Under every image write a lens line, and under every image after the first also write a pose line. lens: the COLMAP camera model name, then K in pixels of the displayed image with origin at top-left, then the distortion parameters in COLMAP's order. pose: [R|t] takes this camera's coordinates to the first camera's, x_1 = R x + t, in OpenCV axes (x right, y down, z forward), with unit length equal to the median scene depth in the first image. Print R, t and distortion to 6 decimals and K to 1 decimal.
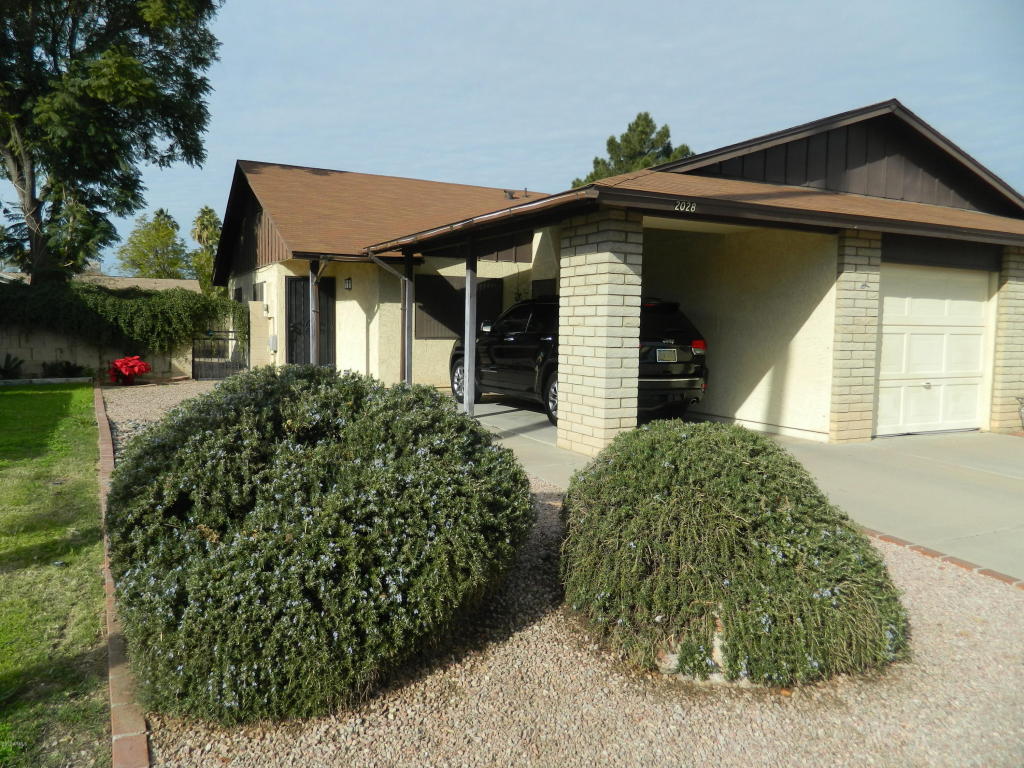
lens RADIAL K [[761.8, 0, 510.6], [0, 761.8, 383.7], [0, 0, 1]] dist [0.010111, -0.008377]
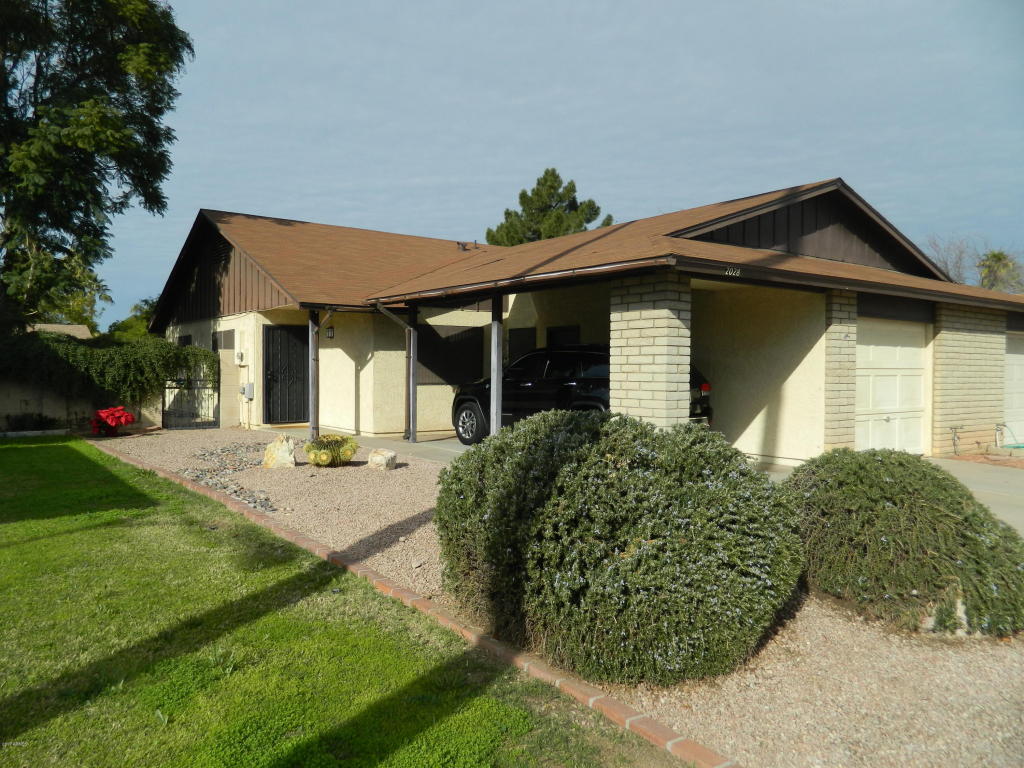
lens RADIAL K [[761.8, 0, 512.5], [0, 761.8, 383.9], [0, 0, 1]] dist [0.010111, -0.008377]
pose [[0.986319, -0.013291, 0.164311, -0.174035], [0.022446, 0.998289, -0.053992, -0.001068], [-0.163312, 0.056941, 0.984930, -0.057880]]
